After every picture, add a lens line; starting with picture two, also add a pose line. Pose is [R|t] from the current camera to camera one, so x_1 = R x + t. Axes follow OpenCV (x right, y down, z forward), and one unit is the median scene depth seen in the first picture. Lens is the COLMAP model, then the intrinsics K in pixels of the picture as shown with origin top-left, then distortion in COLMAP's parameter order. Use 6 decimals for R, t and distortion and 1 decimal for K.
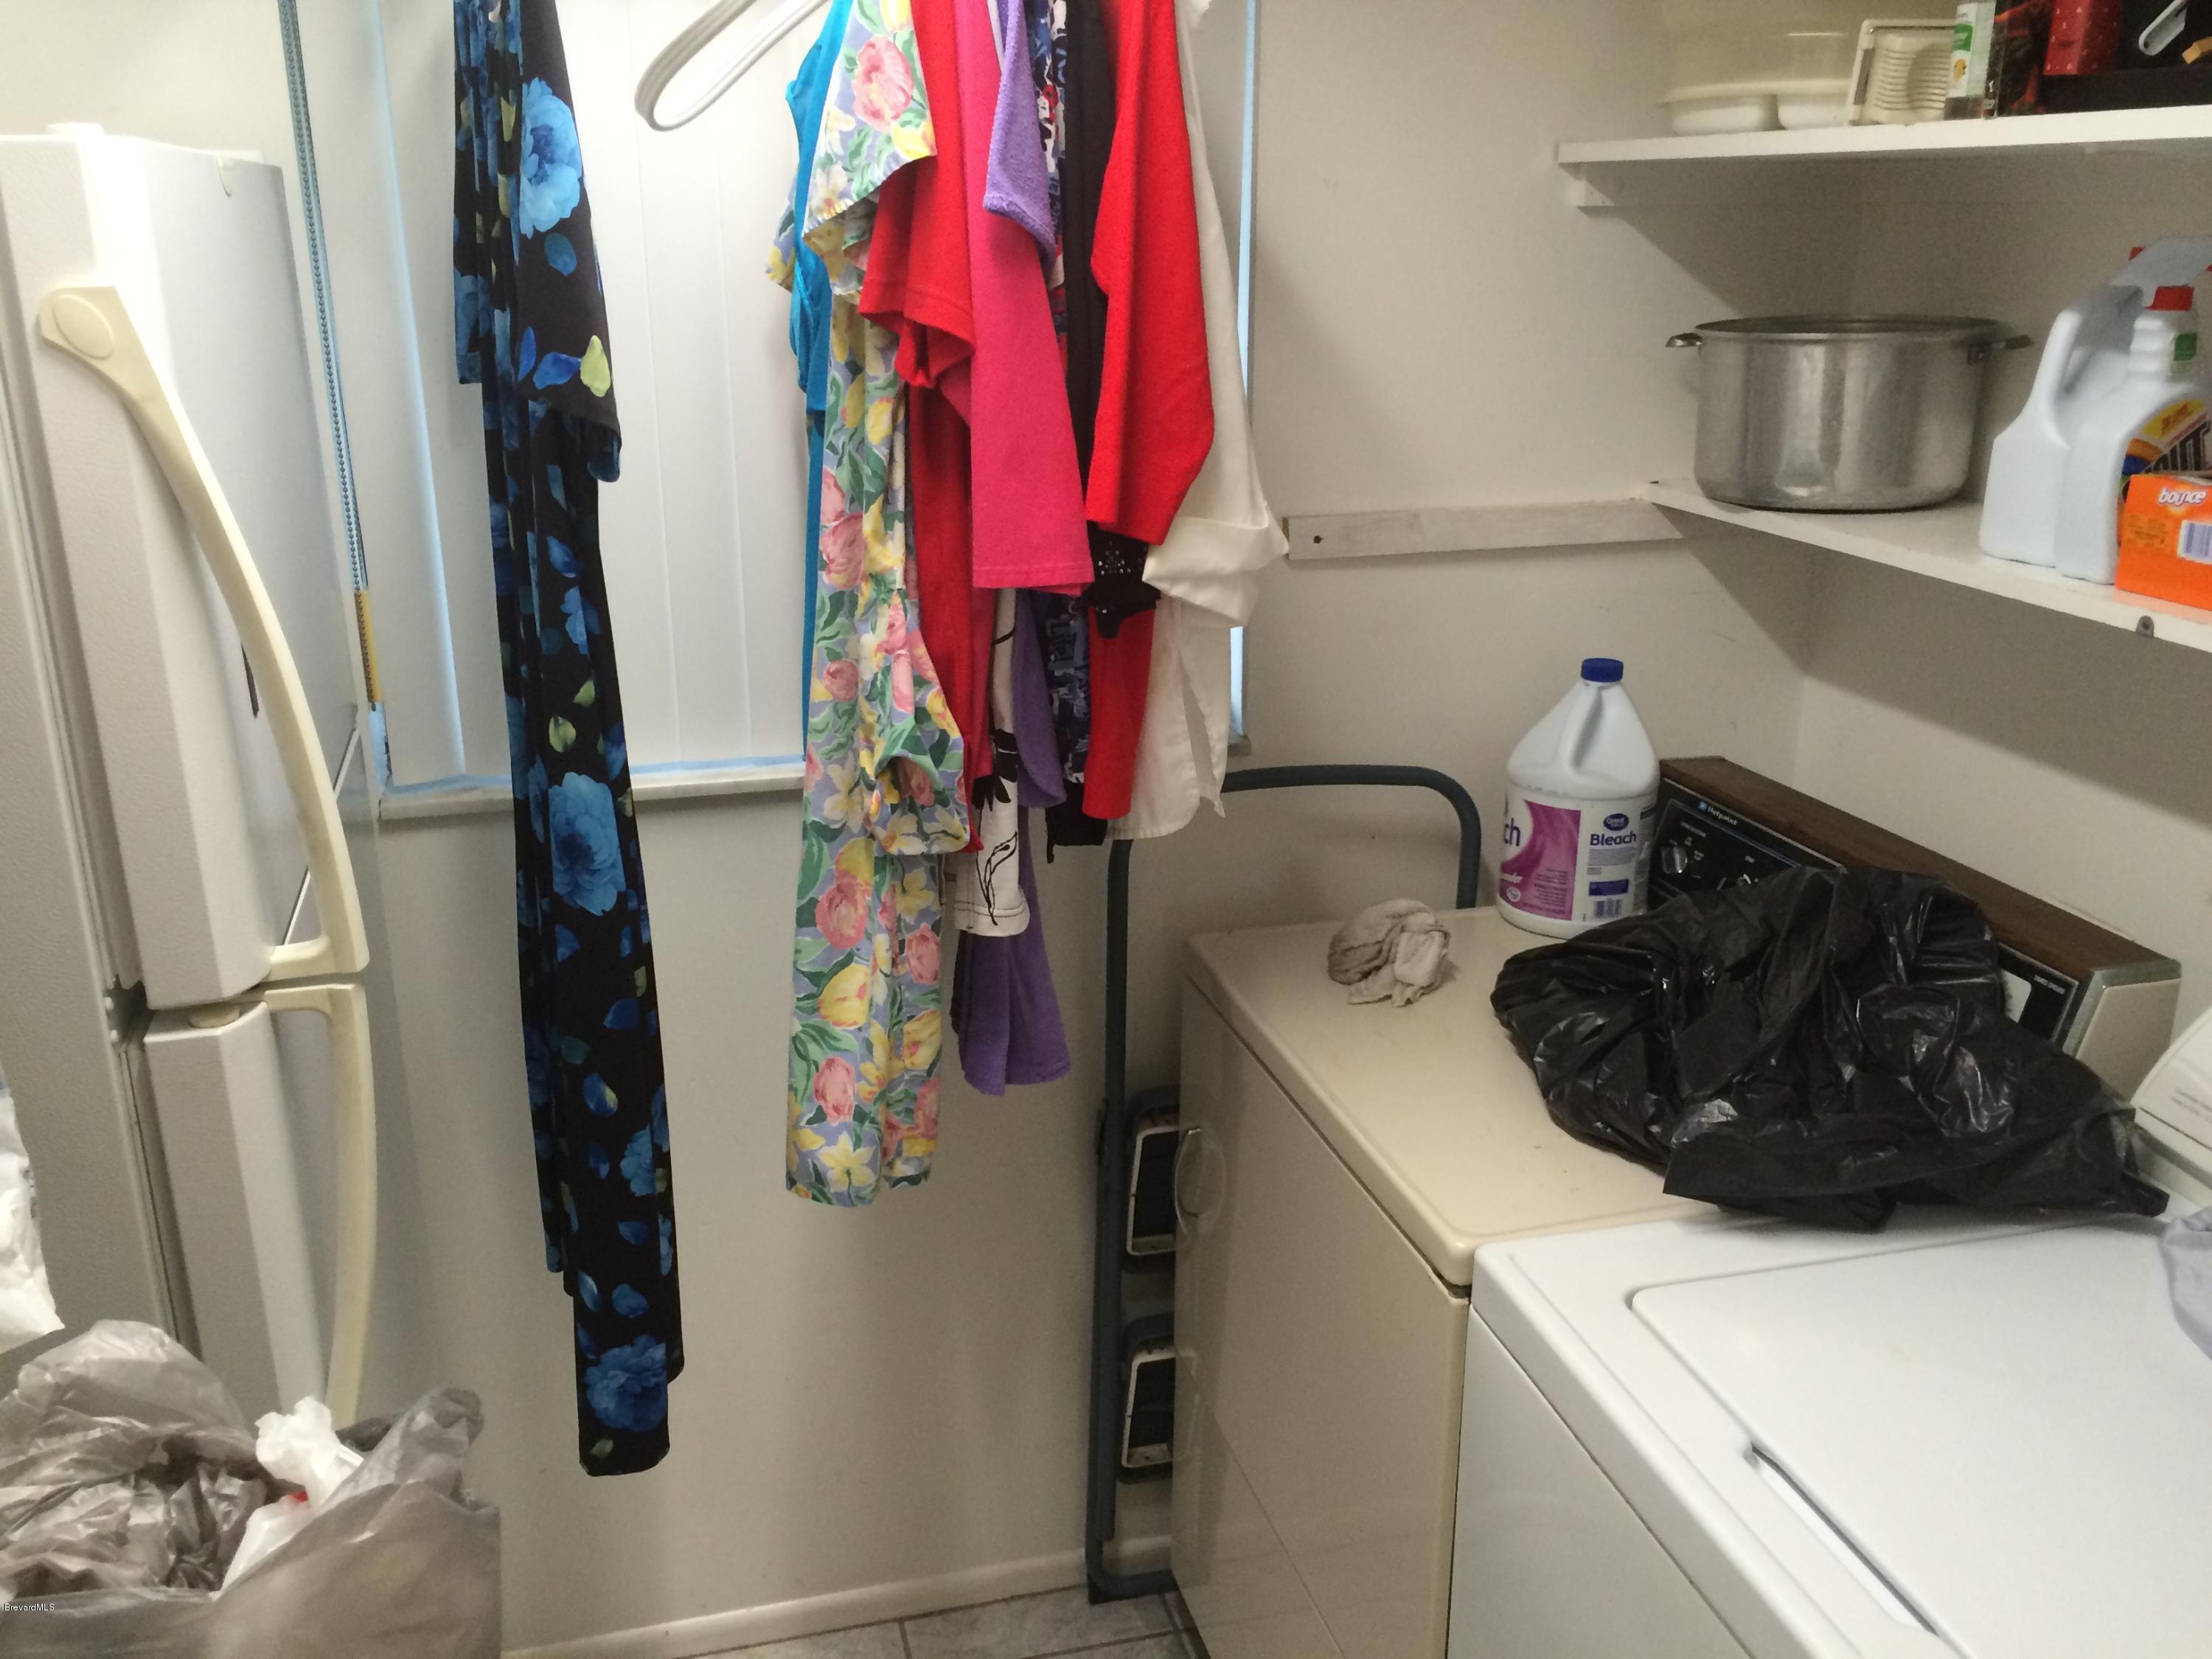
lens RADIAL K [[1888.2, 0, 1103.8], [0, 1888.2, 828.7], [0, 0, 1]] dist [0.054923, 0.002482]
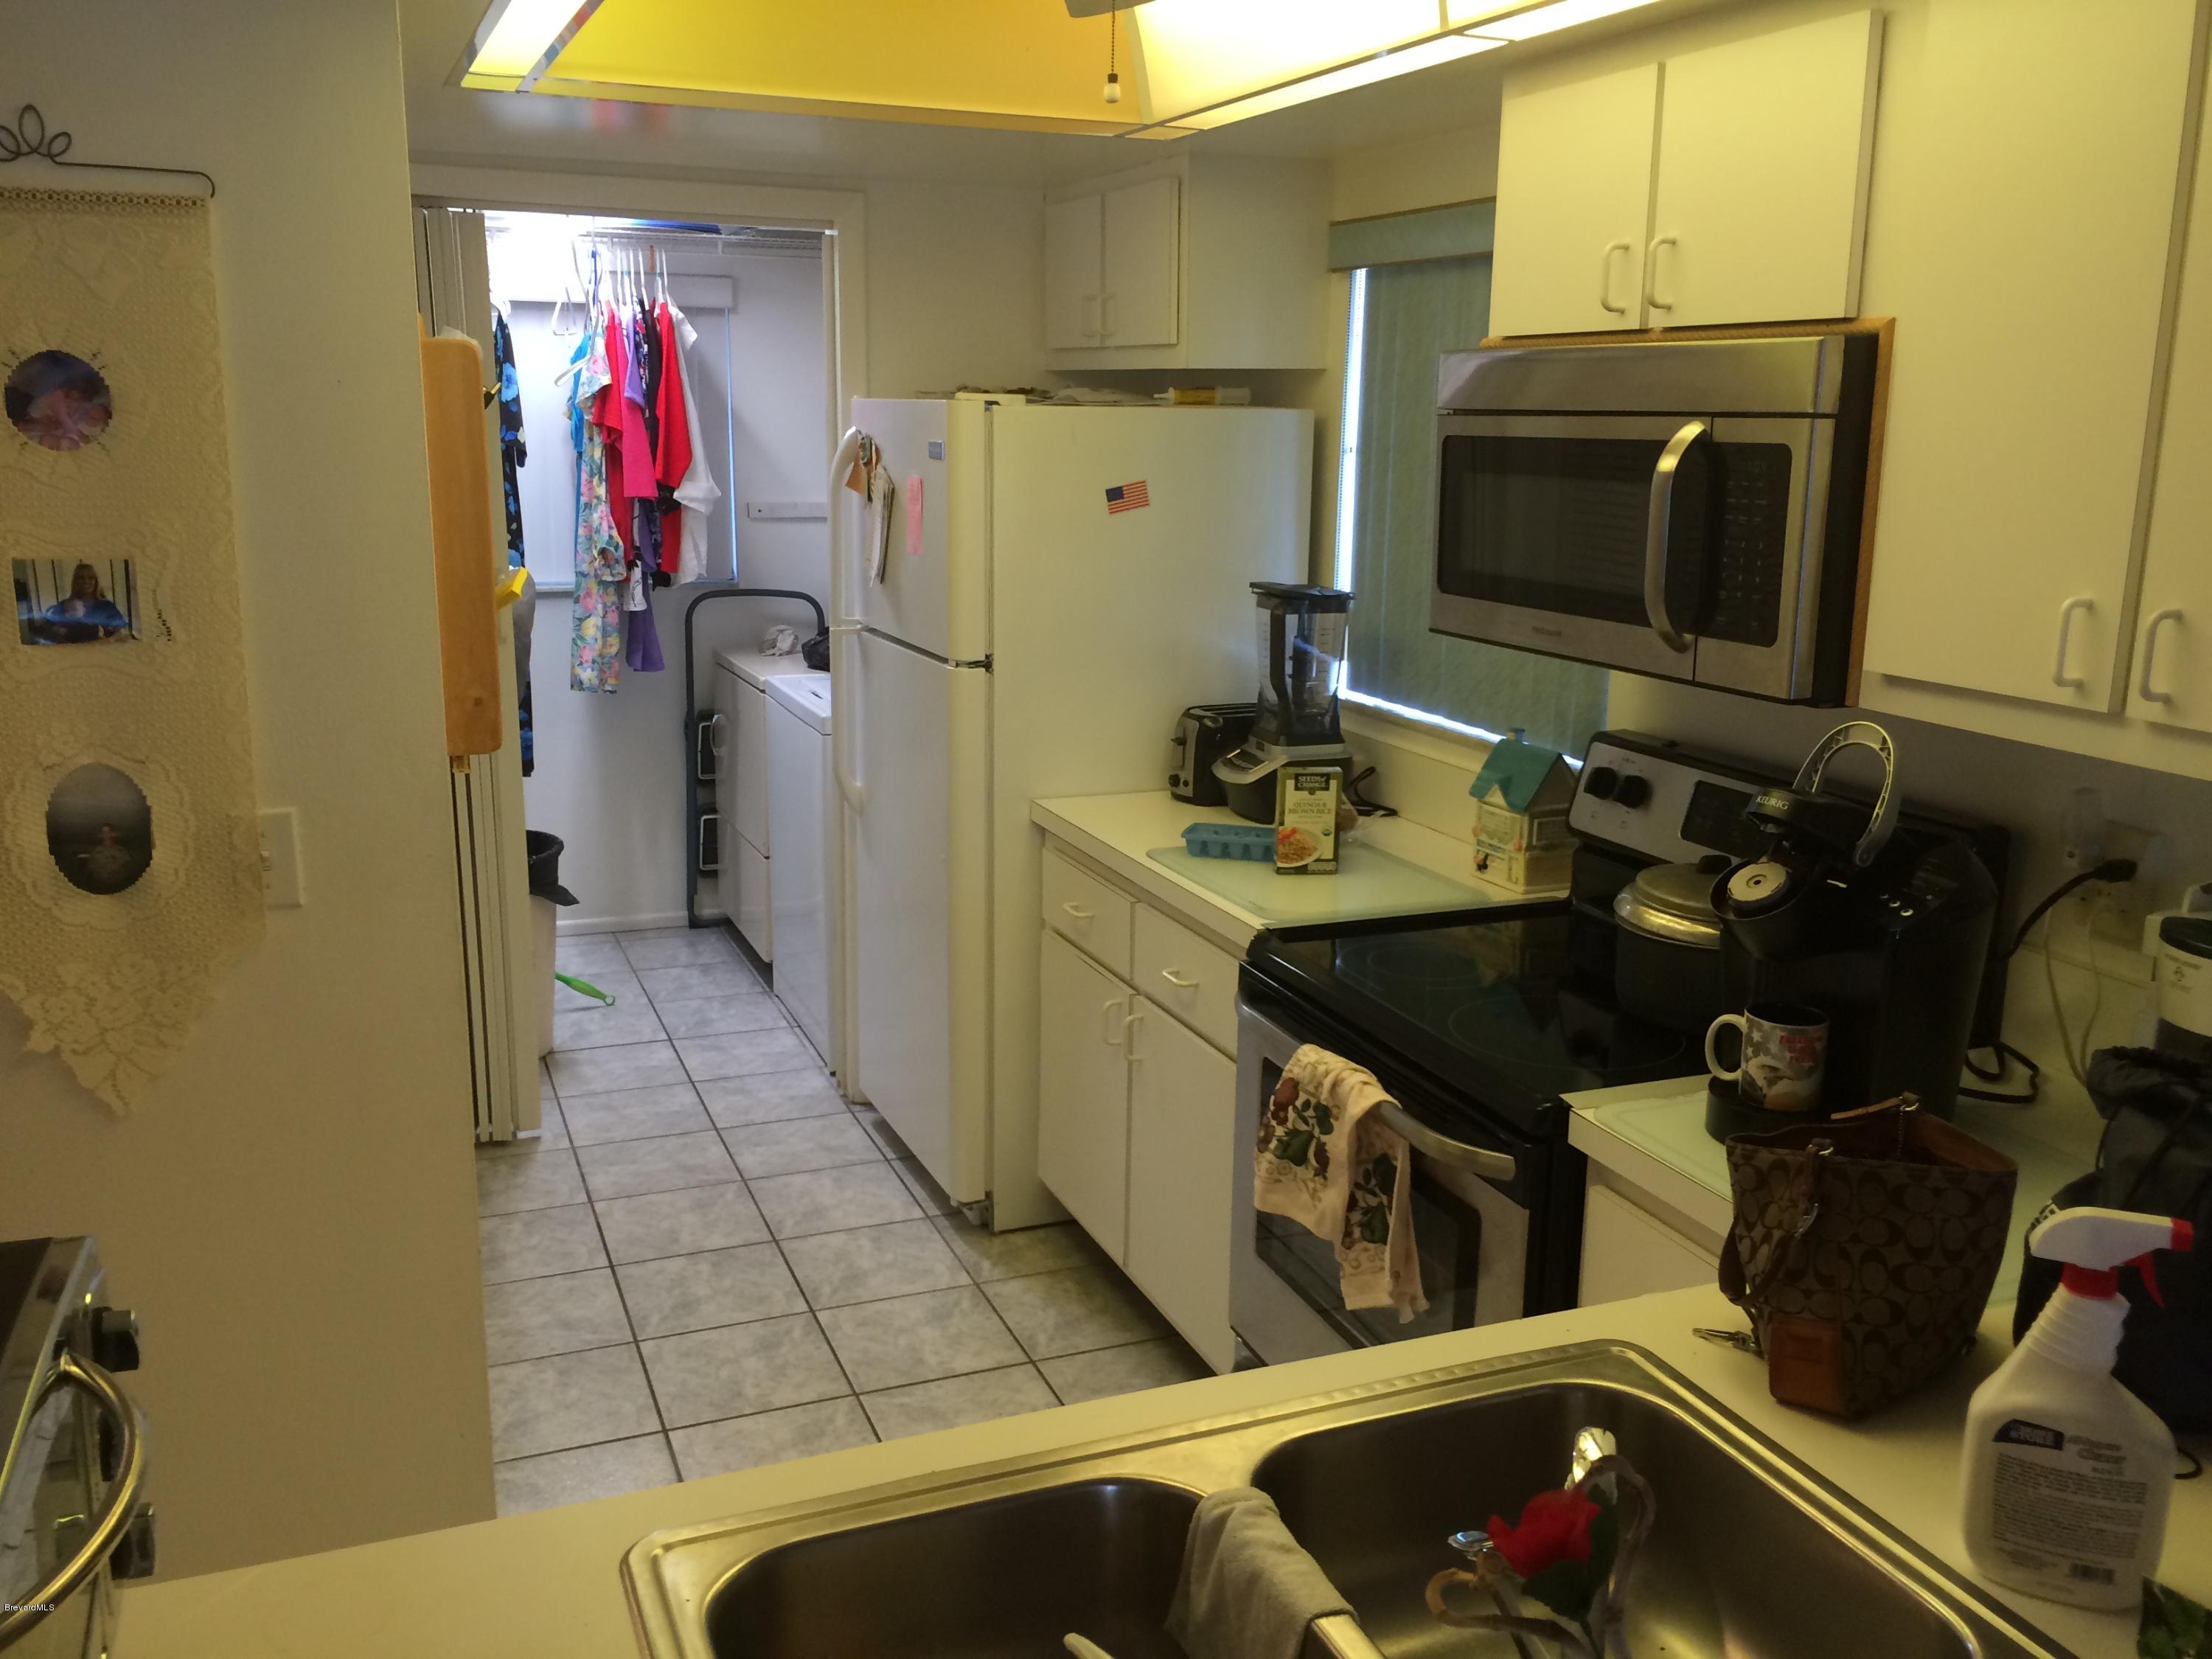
lens RADIAL K [[1888.2, 0, 1104.7], [0, 1888.2, 829.5], [0, 0, 1]] dist [0.054923, 0.002482]
pose [[0.991417, -0.012615, 0.130127, 0.341225], [0.024311, 0.995763, -0.088684, 0.801742], [-0.128456, 0.091087, 0.987523, -2.504653]]
